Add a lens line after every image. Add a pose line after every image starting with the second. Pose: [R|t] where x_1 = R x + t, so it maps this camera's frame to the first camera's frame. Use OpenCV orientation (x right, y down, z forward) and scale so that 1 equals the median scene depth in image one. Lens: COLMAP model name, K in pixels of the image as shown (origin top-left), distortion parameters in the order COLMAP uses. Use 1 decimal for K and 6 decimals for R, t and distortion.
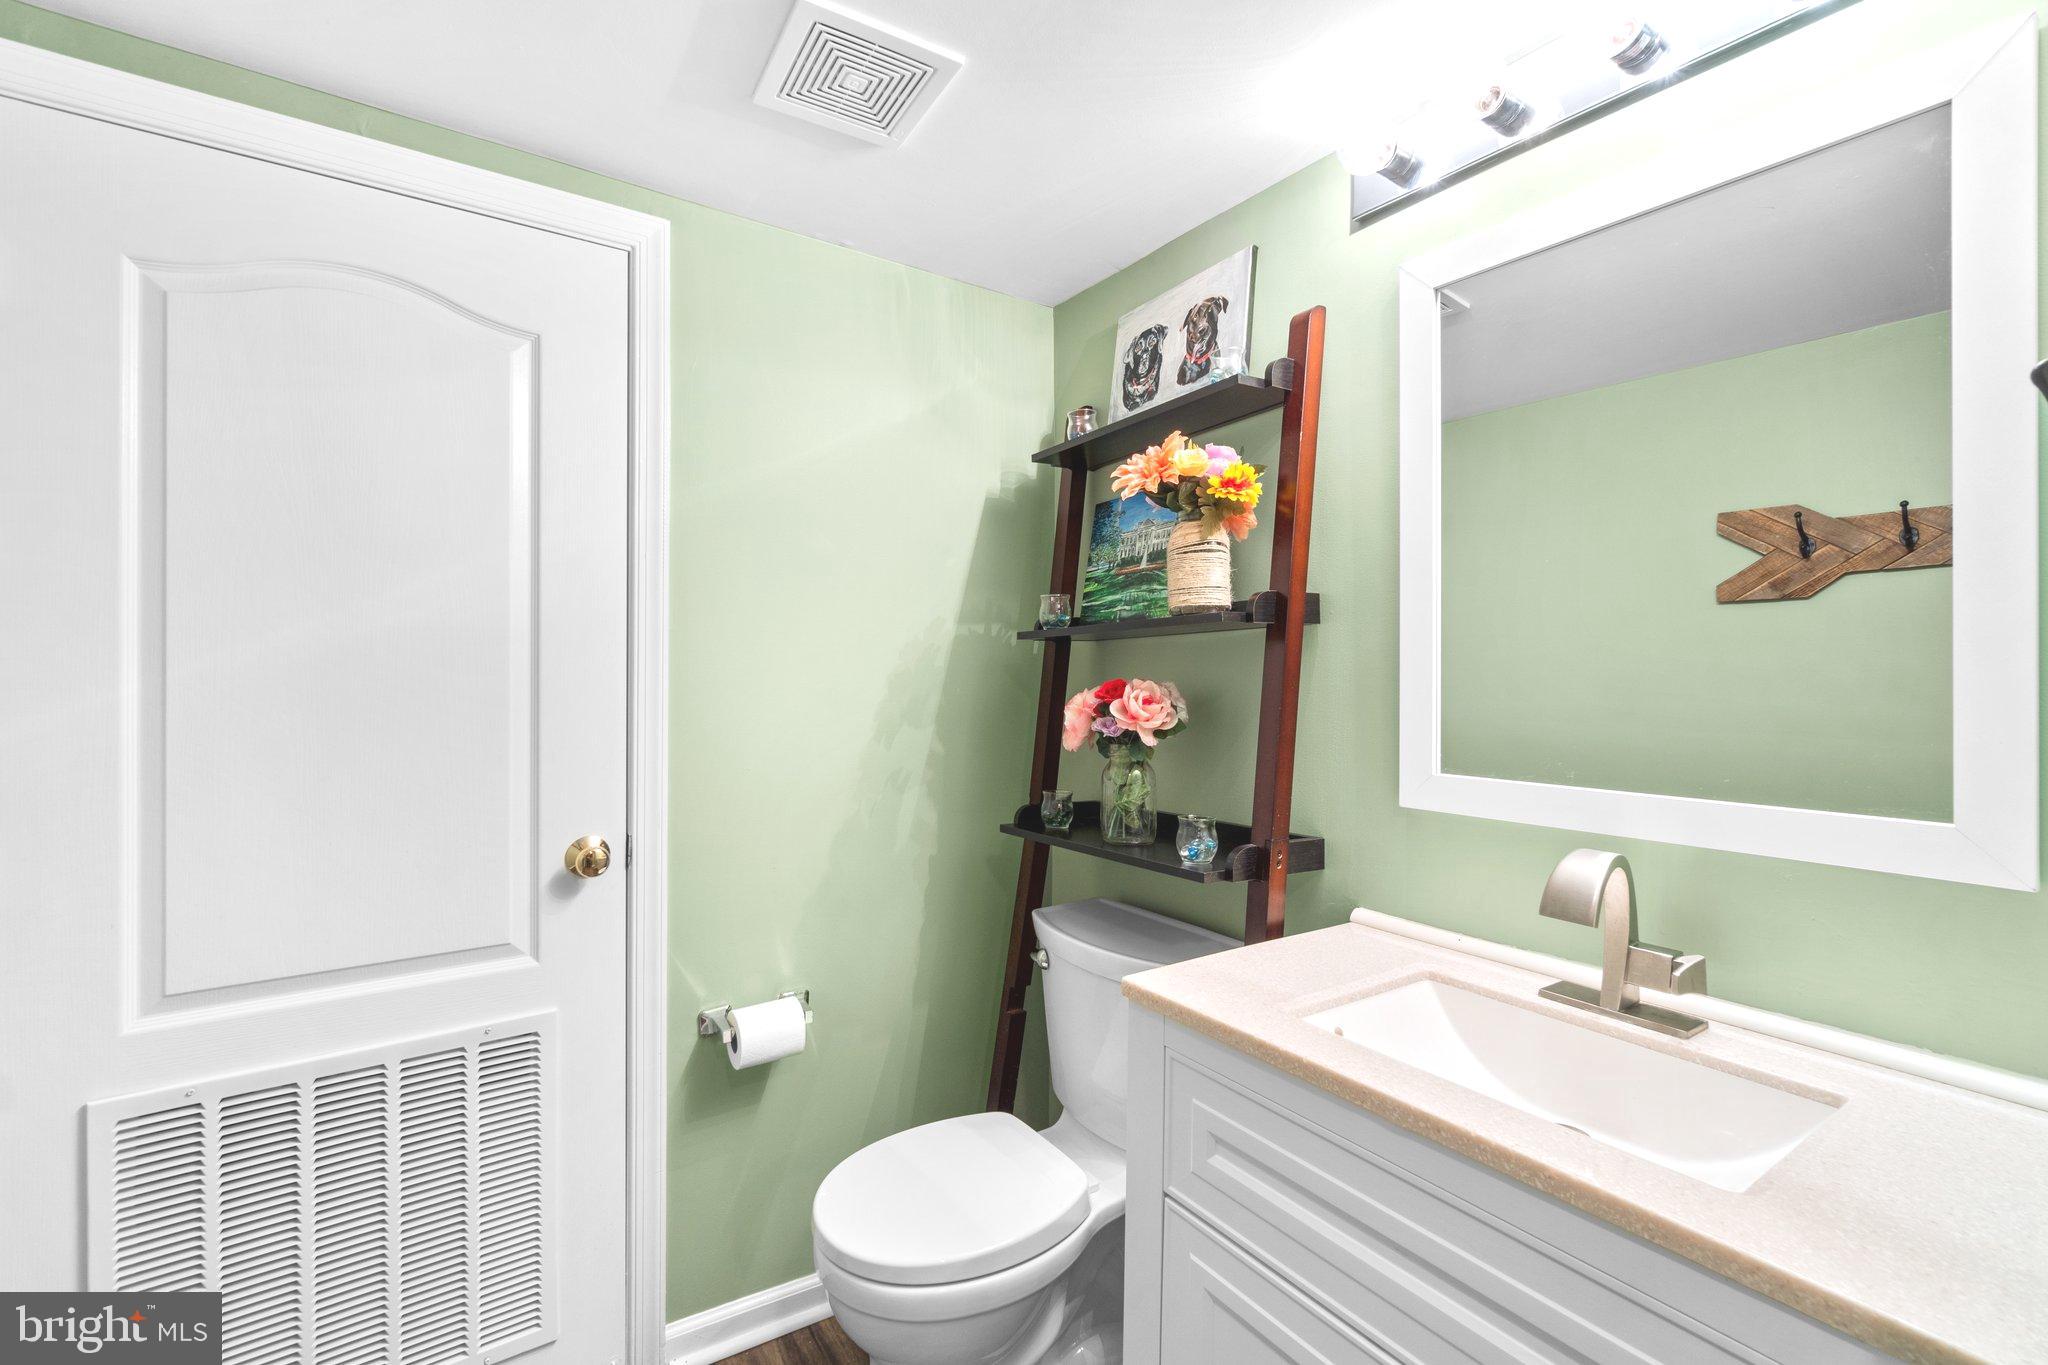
lens RADIAL K [[886.7, 0, 1018.7], [0, 886.7, 669.6], [0, 0, 1]] dist [0.001184, -0.000432]
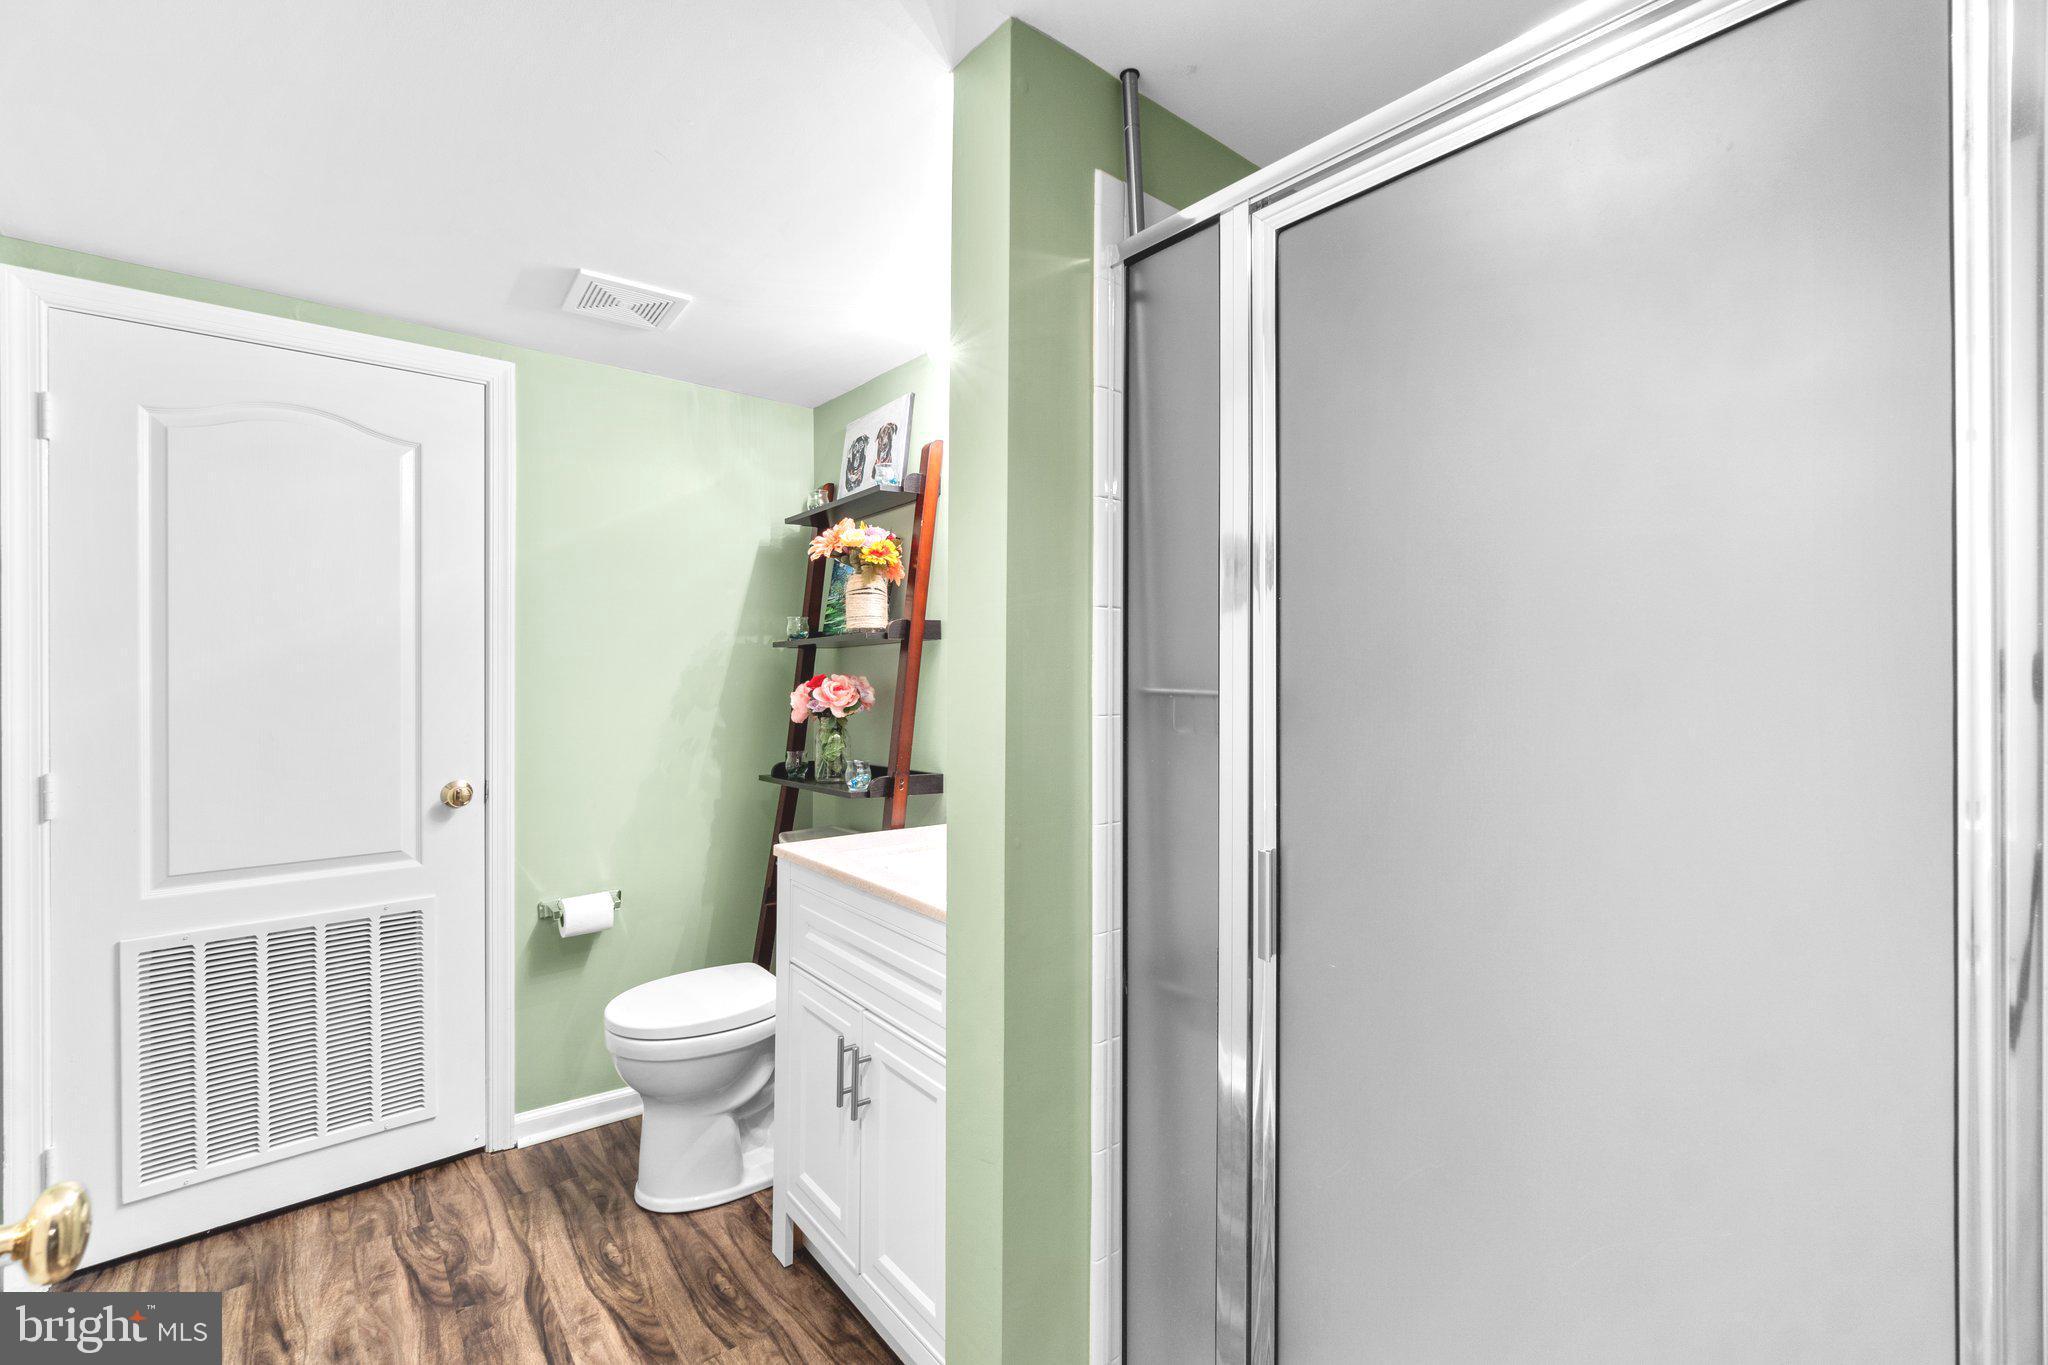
lens RADIAL K [[886.7, 0, 1024.9], [0, 886.7, 673.0], [0, 0, 1]] dist [0.001184, -0.000432]
pose [[0.995780, -0.001369, 0.091766, 0.330341], [0.000916, 0.999987, 0.004975, 0.001094], [-0.091771, -0.004870, 0.995768, -0.574371]]
